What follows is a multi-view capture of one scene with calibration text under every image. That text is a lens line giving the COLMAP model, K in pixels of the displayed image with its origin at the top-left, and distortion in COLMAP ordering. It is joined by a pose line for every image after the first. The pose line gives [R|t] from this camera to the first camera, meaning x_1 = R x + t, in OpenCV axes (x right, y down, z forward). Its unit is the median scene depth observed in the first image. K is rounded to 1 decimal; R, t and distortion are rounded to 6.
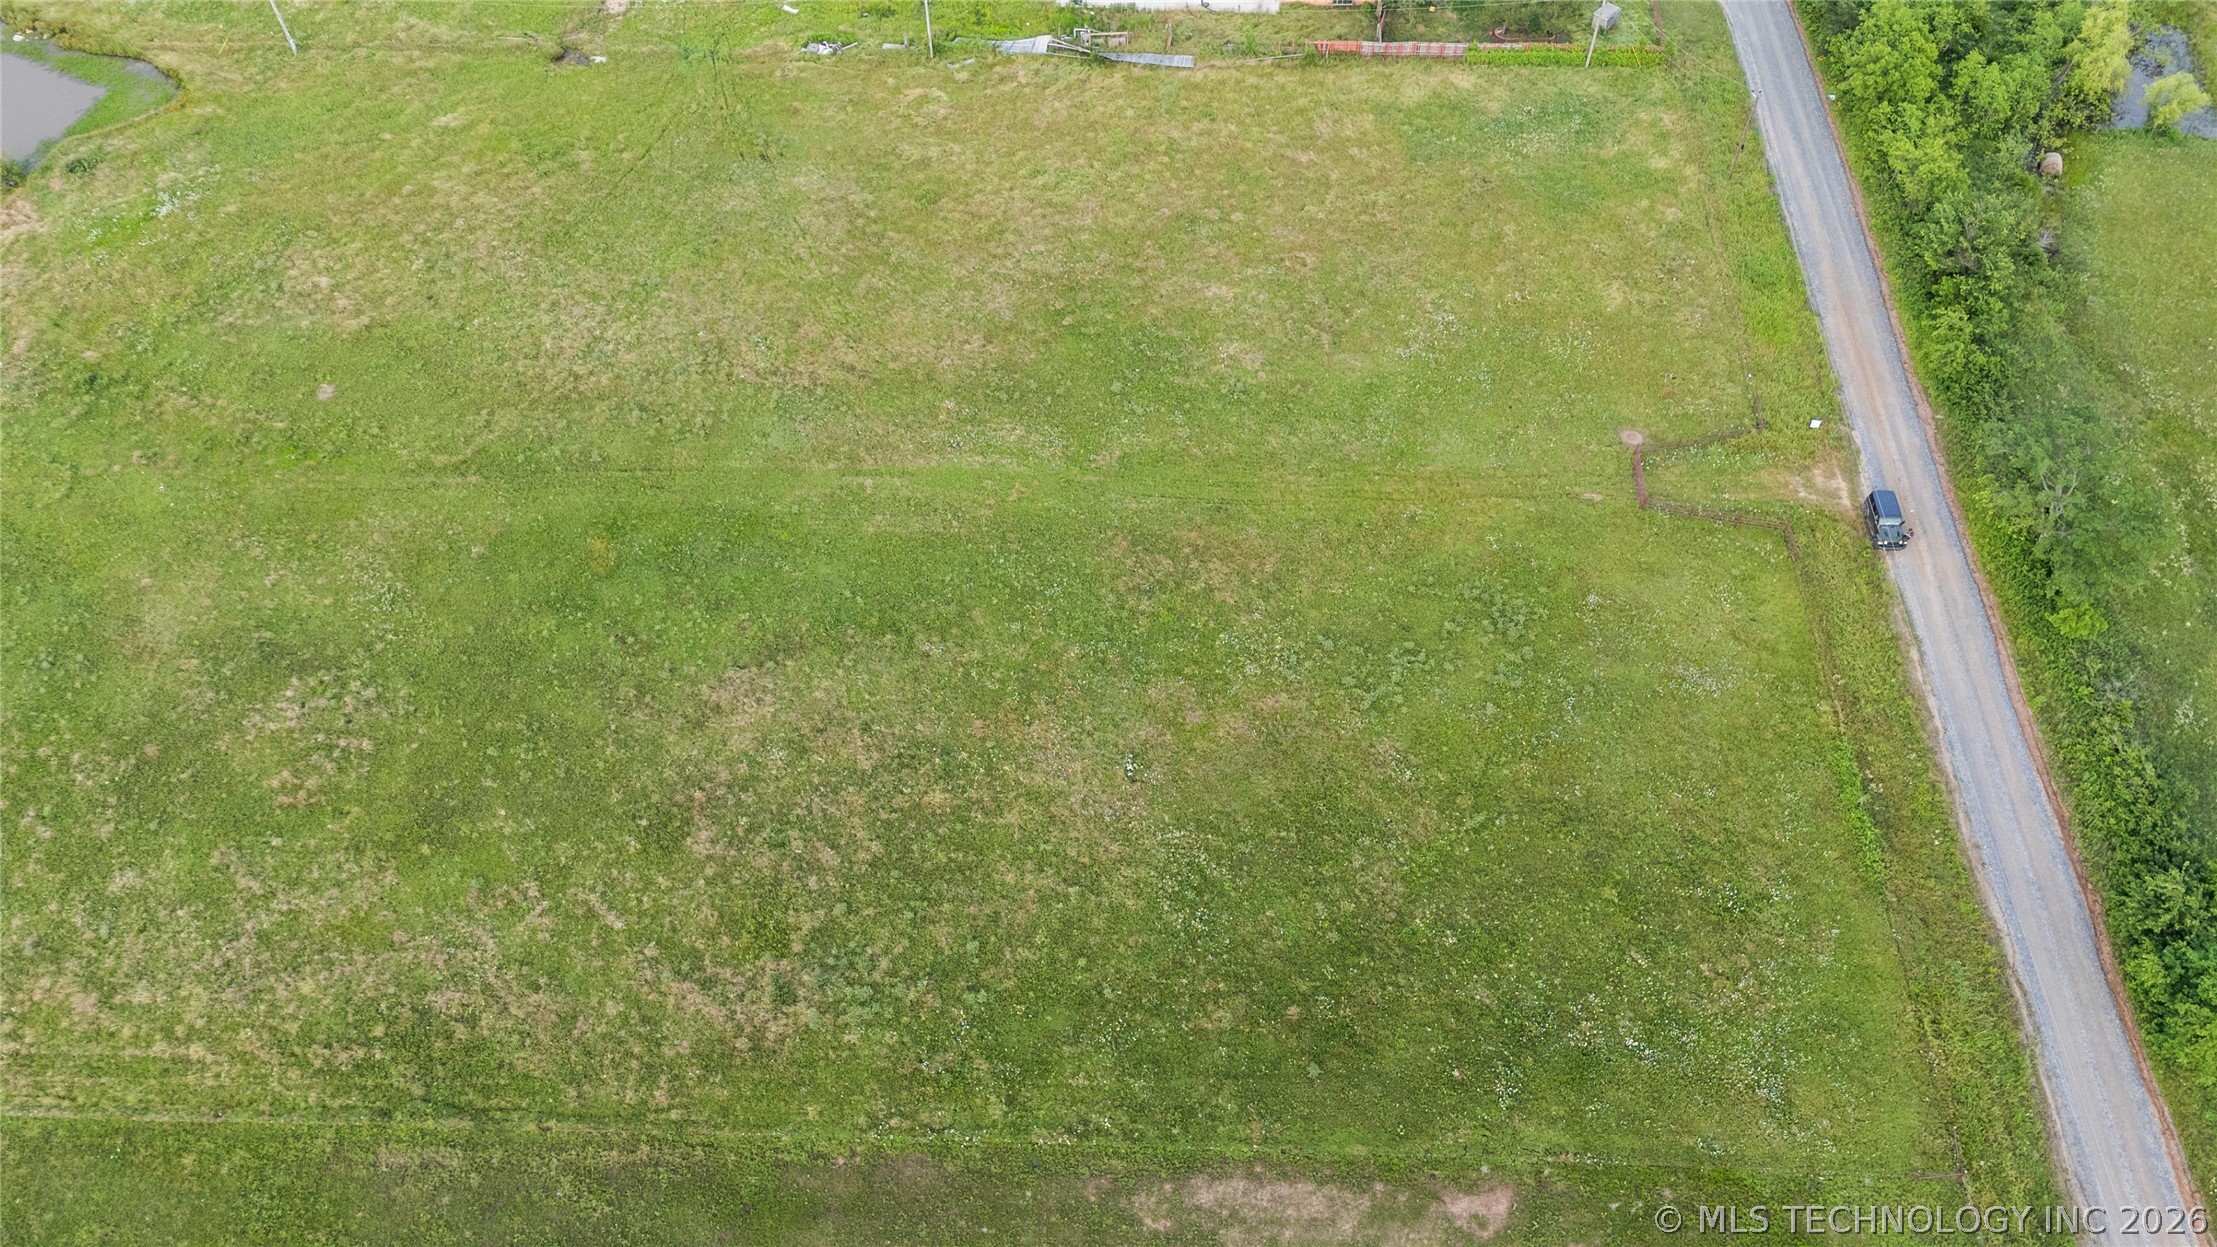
lens RADIAL K [[1635.0, 0, 1114.1], [0, 1635.0, 618.3], [0, 0, 1]] dist [0.066710, -0.061435]
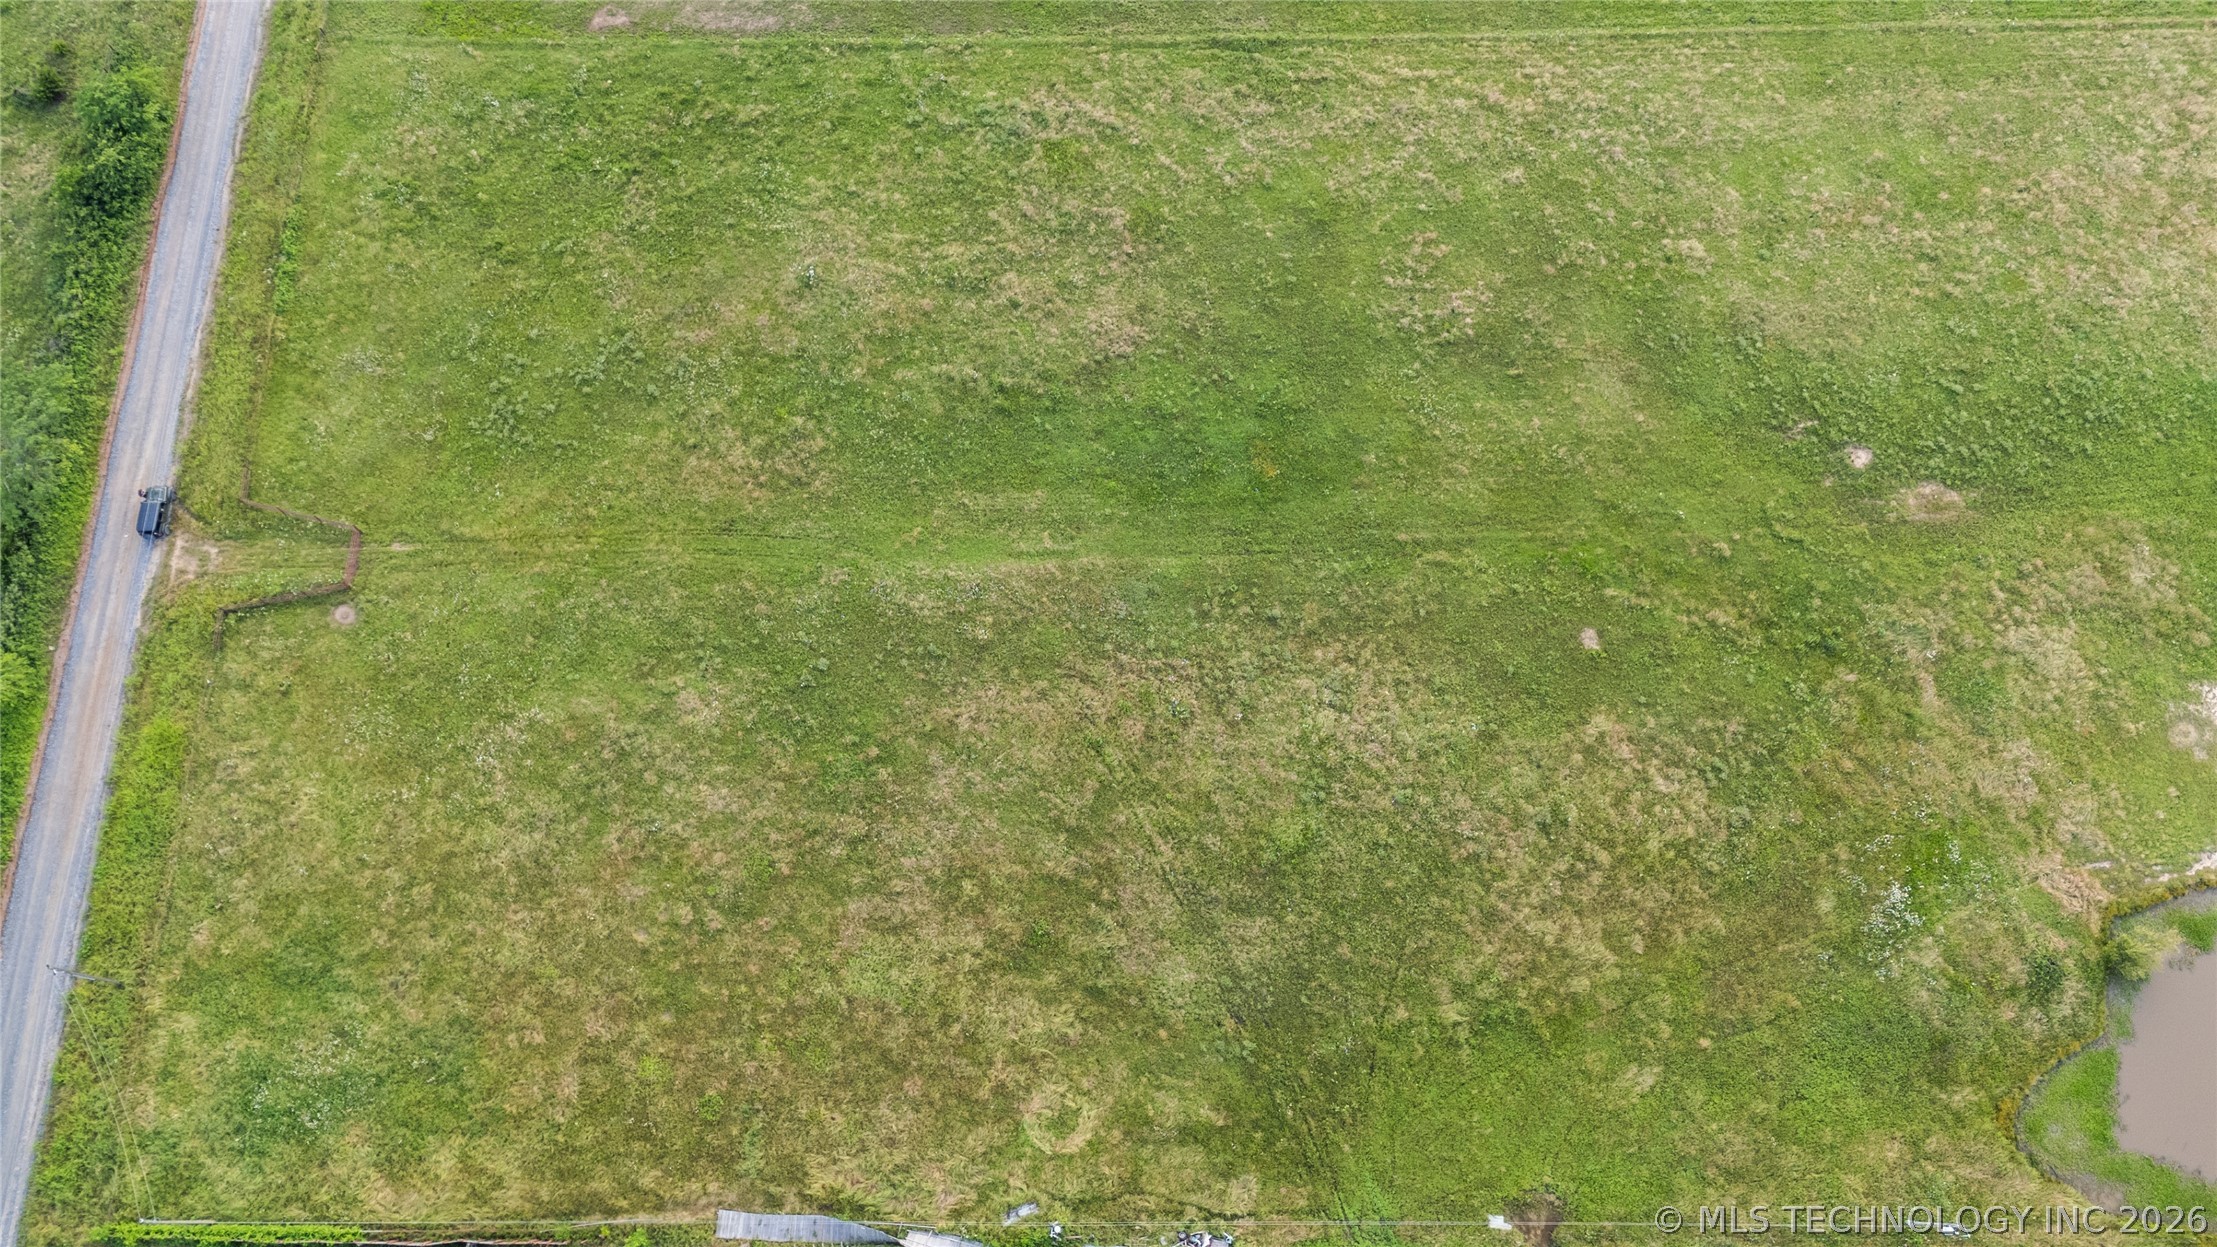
lens RADIAL K [[1635.0, 0, 1096.9], [0, 1635.0, 620.0], [0, 0, 1]] dist [0.066710, -0.061435]
pose [[-0.998269, 0.057977, 0.009854, -0.208902], [-0.023964, -0.554052, 0.832137, -1.130372], [0.053705, 0.830460, 0.554483, 0.469423]]
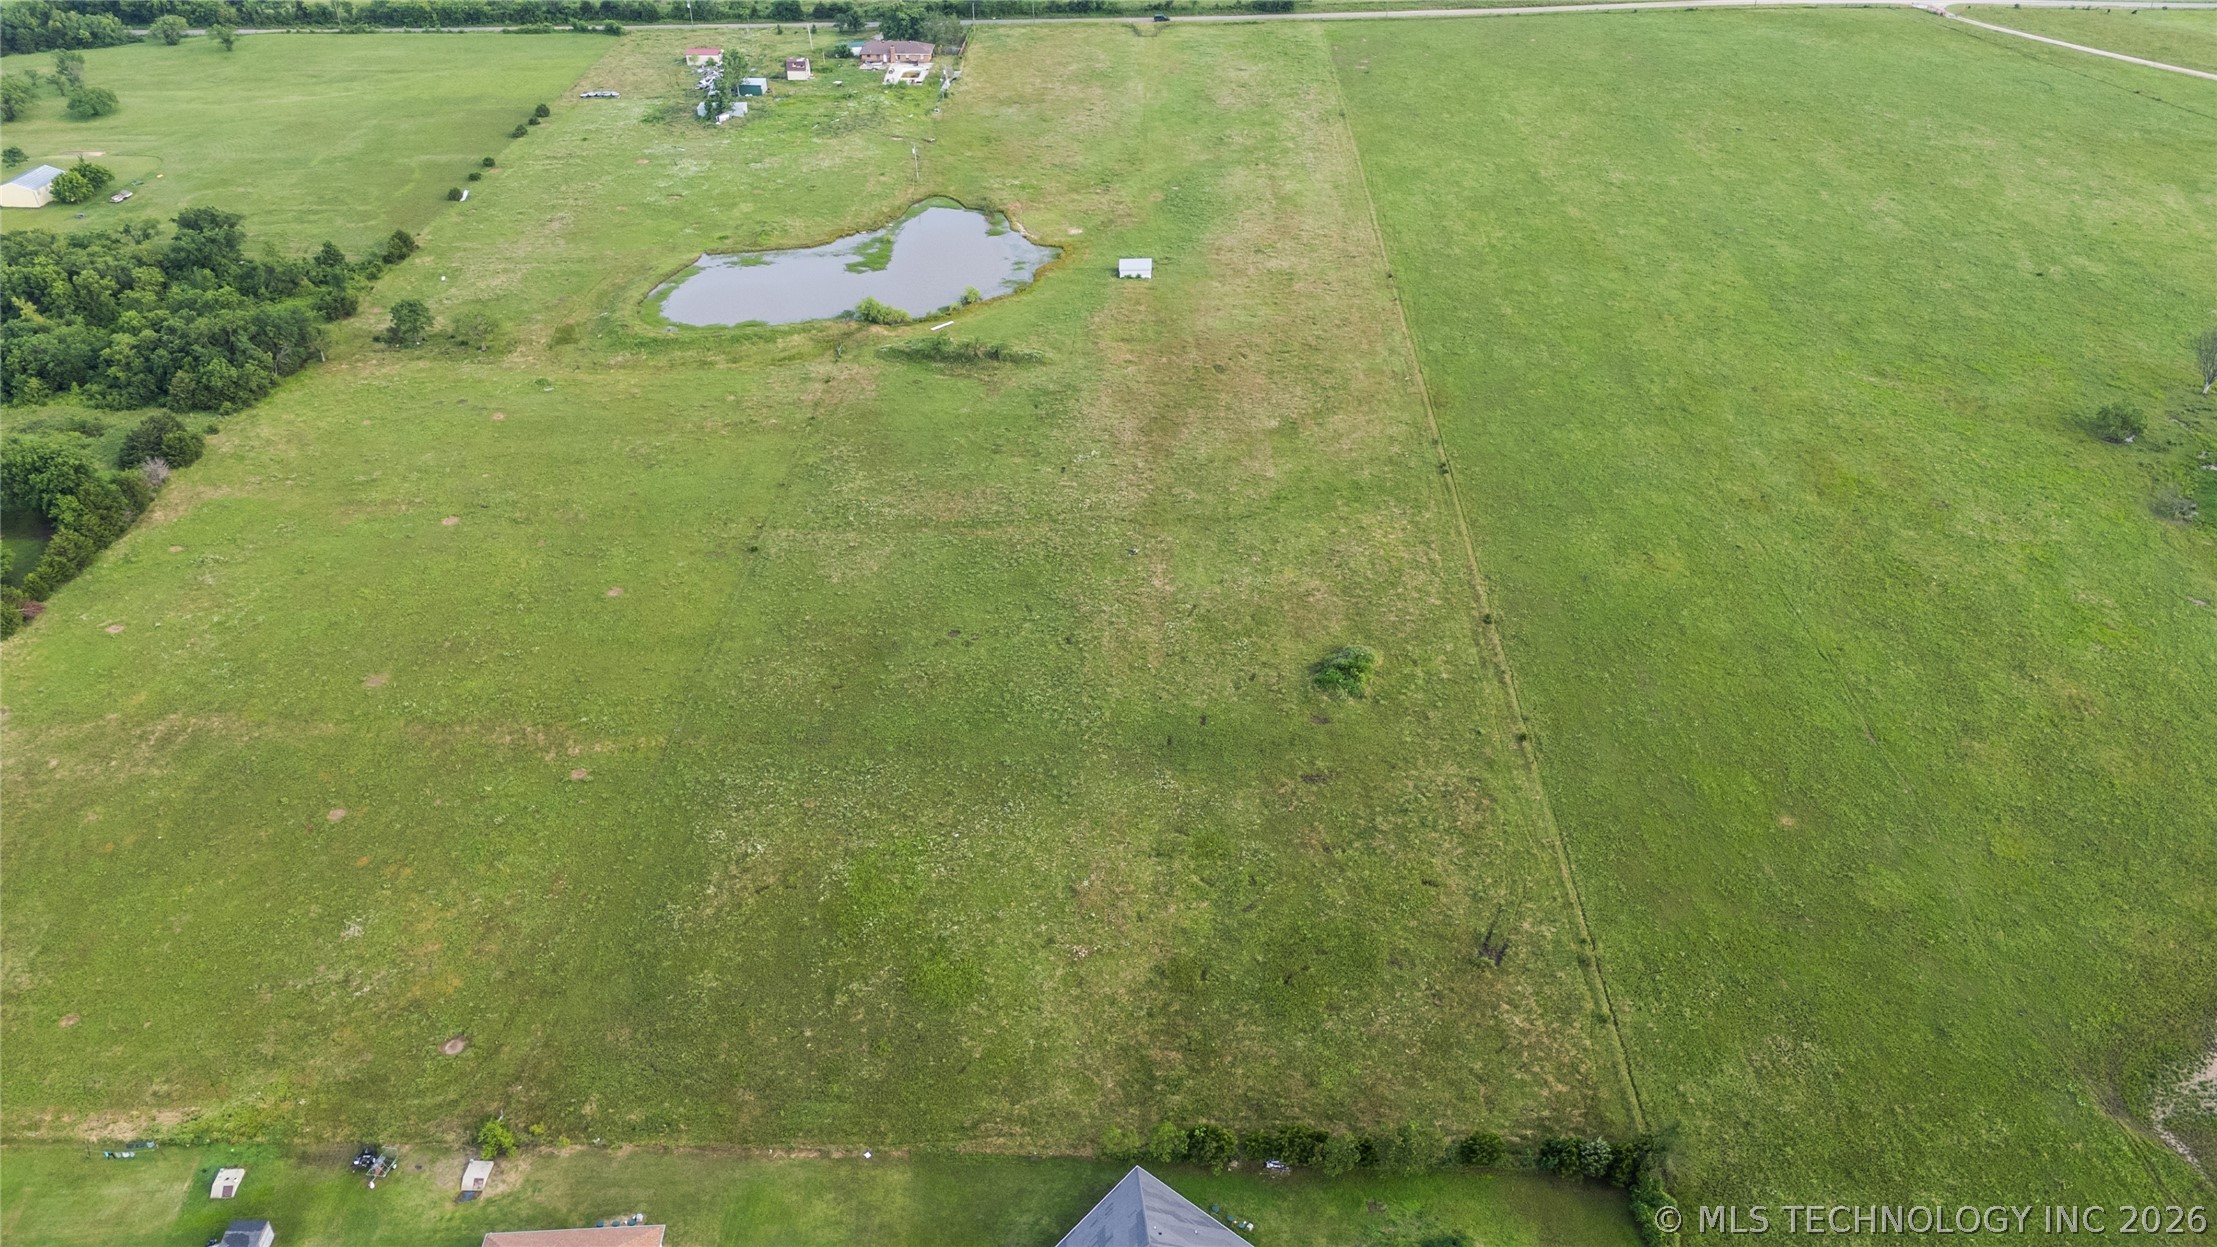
lens RADIAL K [[1635.0, 0, 1108.1], [0, 1635.0, 614.6], [0, 0, 1]] dist [0.066710, -0.061435]
pose [[-0.009604, -0.542344, 0.840102, -4.043242], [0.809233, 0.489313, 0.325137, -0.822983], [-0.587409, 0.682961, 0.434184, 0.305685]]
